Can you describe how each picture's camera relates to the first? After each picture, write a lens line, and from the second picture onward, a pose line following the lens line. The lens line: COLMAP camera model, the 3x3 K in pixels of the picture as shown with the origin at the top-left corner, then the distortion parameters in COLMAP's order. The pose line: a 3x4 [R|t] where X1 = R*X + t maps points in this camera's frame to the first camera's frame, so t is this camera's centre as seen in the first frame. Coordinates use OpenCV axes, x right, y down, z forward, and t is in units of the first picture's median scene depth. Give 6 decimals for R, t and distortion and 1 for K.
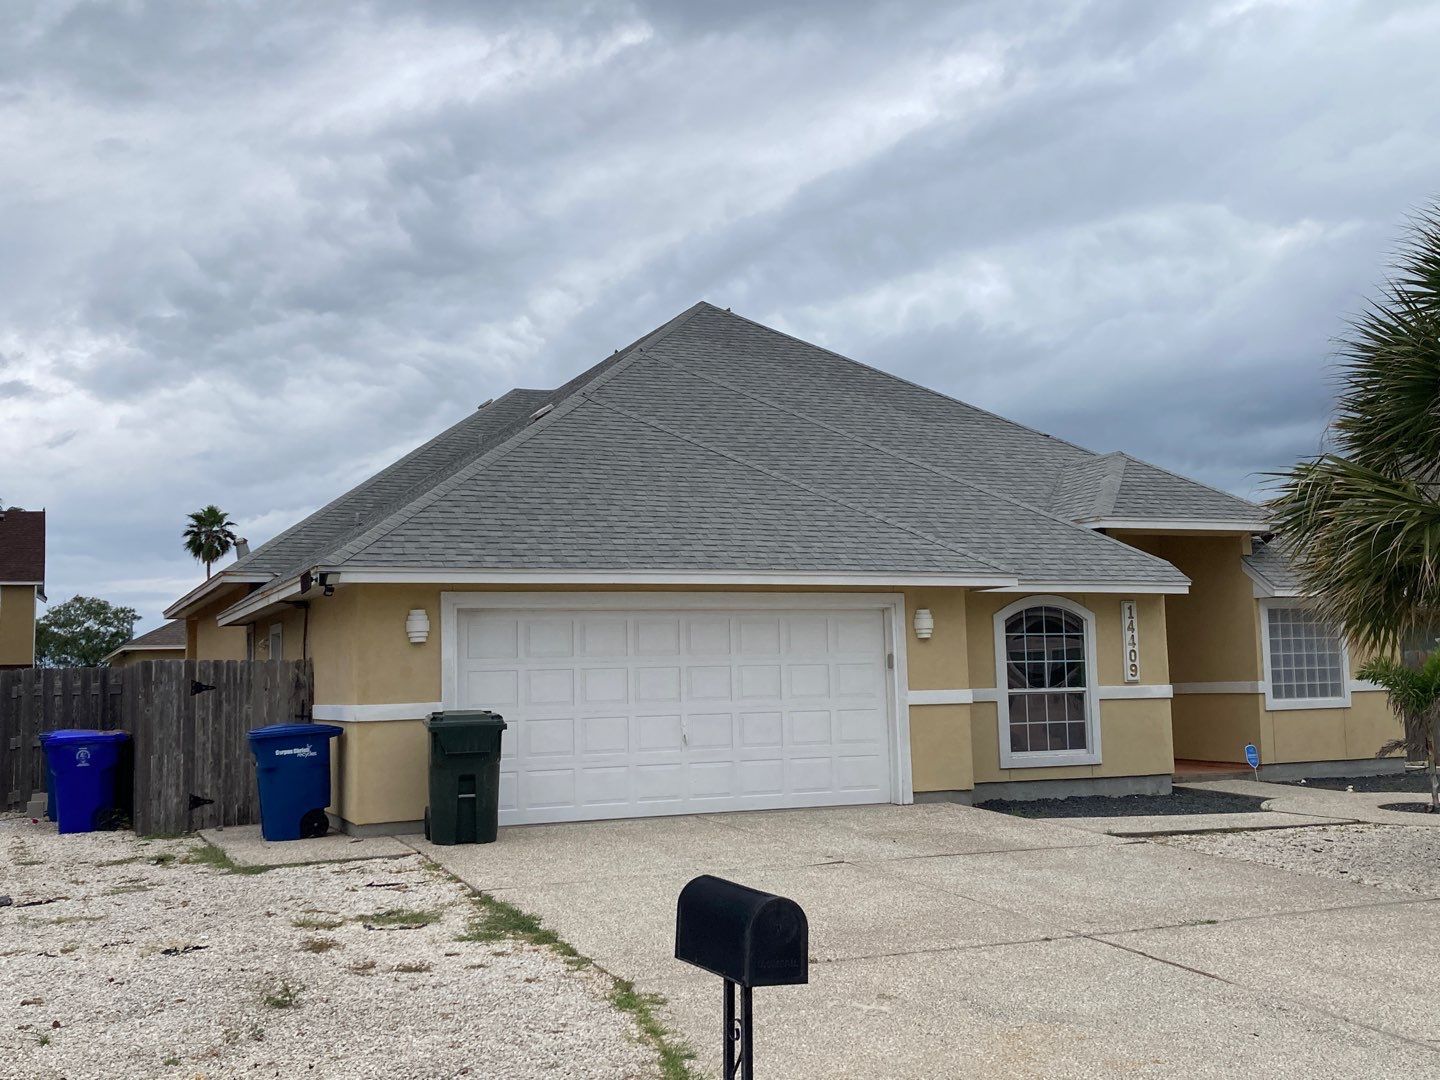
lens RADIAL K [[1459.2, 0, 716.0], [0, 1459.2, 516.0], [0, 0, 1]] dist [0.109616, -0.296467]
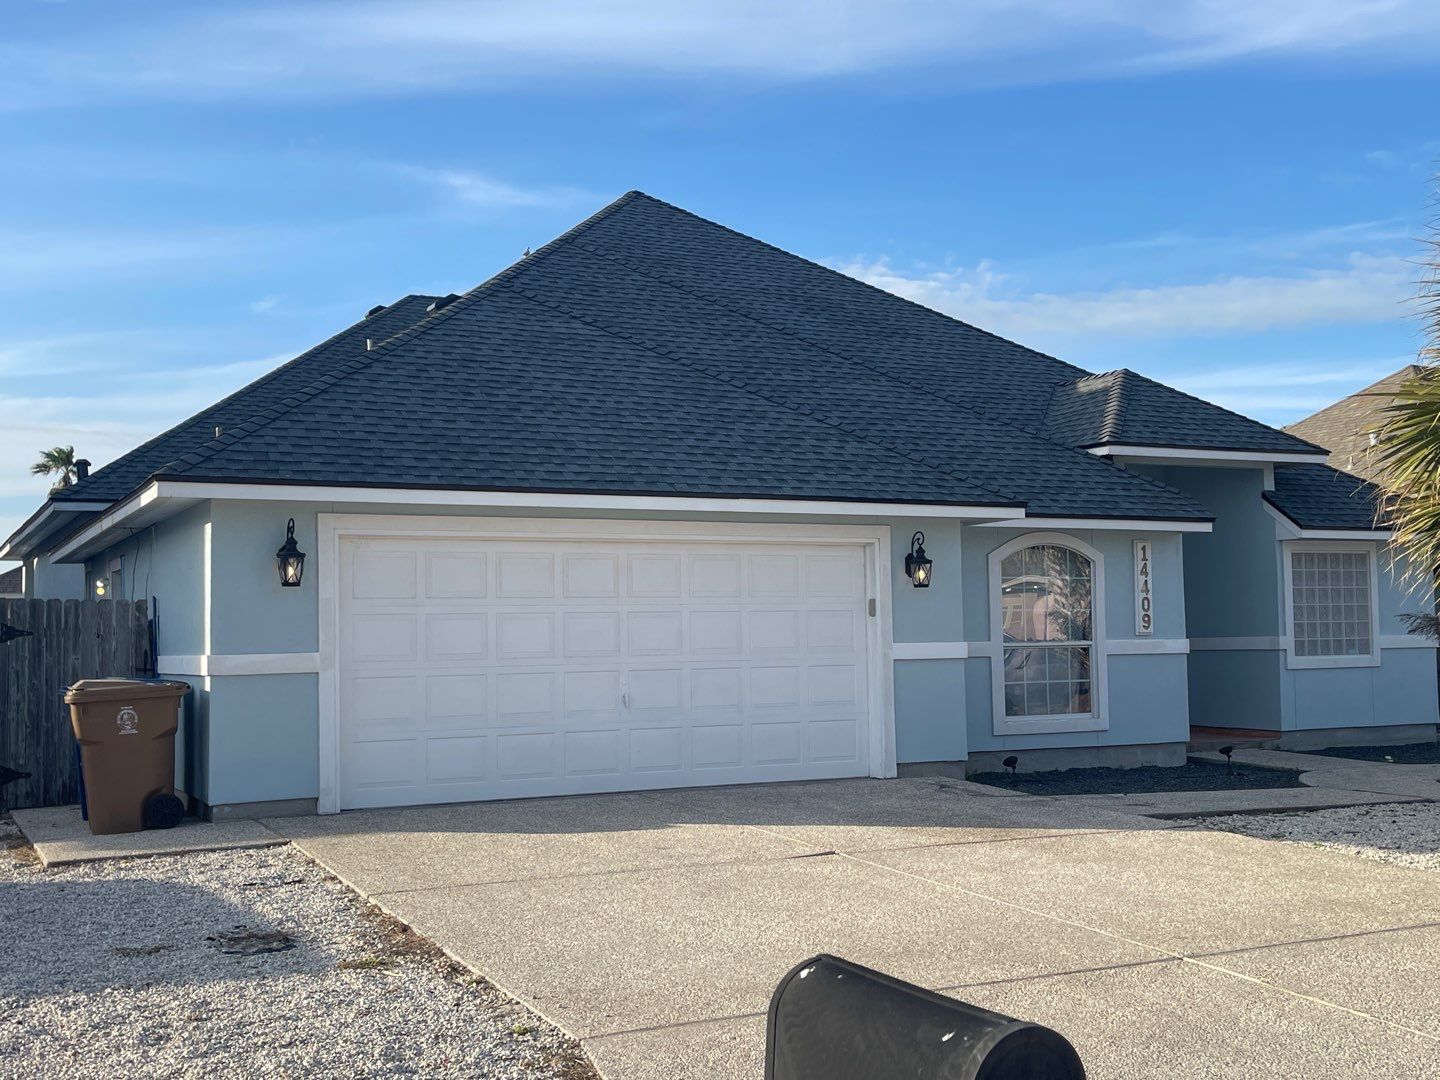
lens RADIAL K [[1556.5, 0, 720.0], [0, 1556.5, 540.0], [0, 0, 1]] dist [0.040524, -0.005668]
pose [[0.998179, 0.009331, 0.059592, -0.018093], [-0.012039, 0.998903, 0.045245, 0.021539], [-0.059105, -0.045880, 0.997197, 0.124104]]
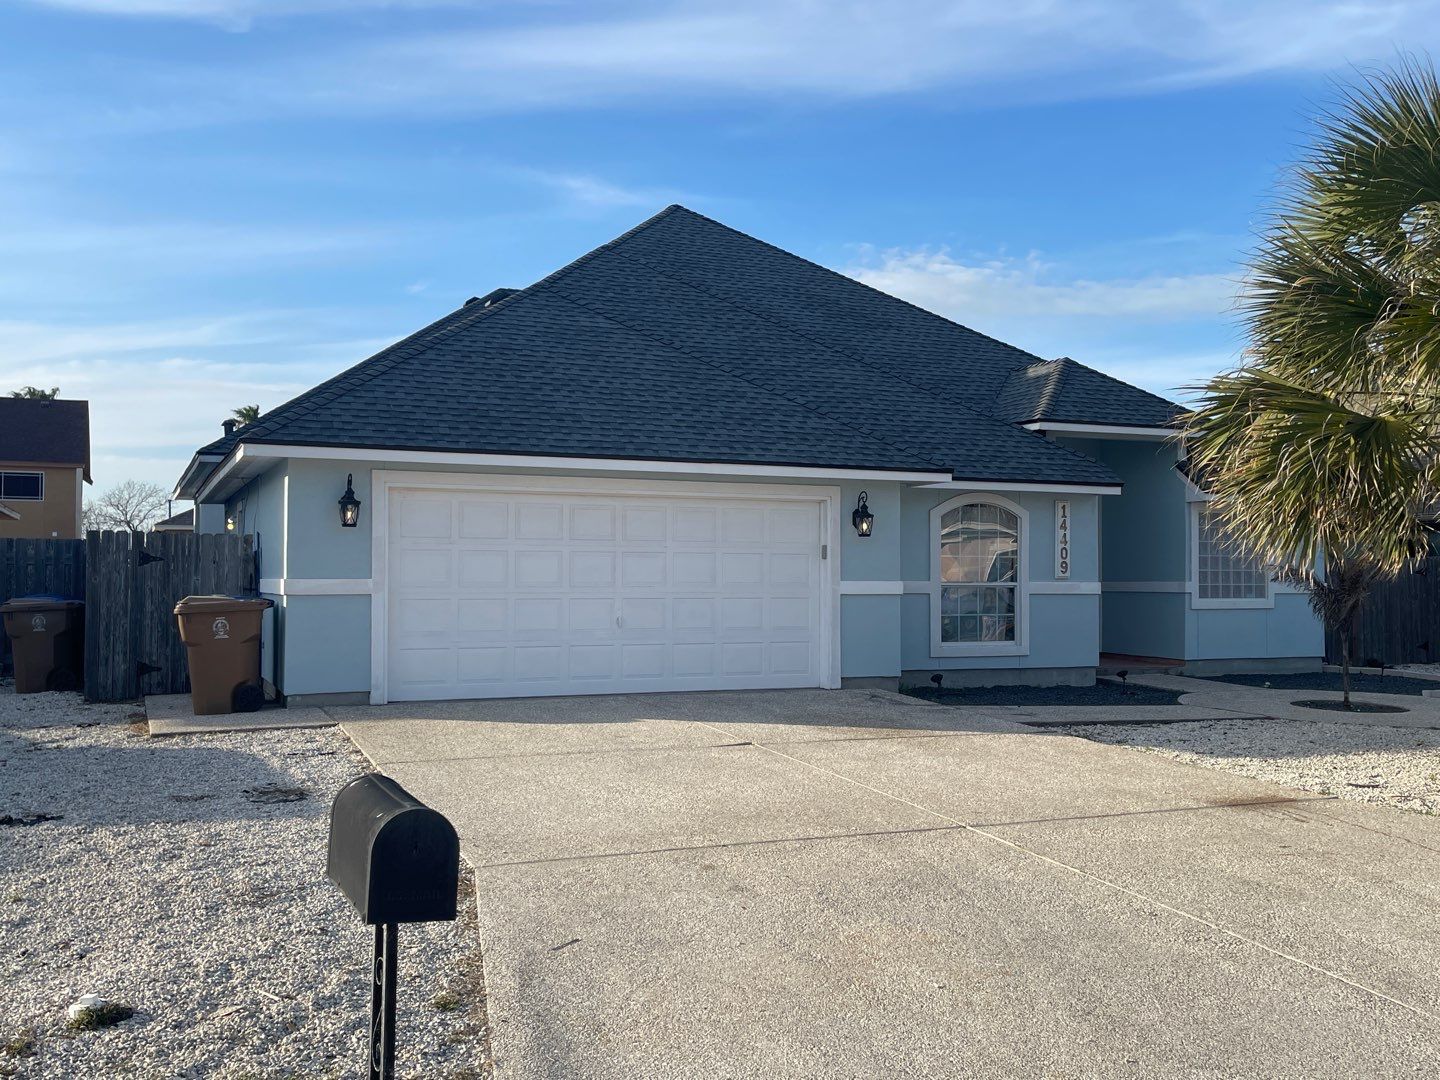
lens RADIAL K [[1315.4, 0, 720.0], [0, 1315.4, 540.0], [0, 0, 1]] dist [0.049884, -0.015140]
pose [[0.999660, 0.026075, -0.000358, 0.044101], [-0.025952, 0.996083, 0.084527, 0.014282], [0.002560, -0.084489, 0.996421, 0.077875]]
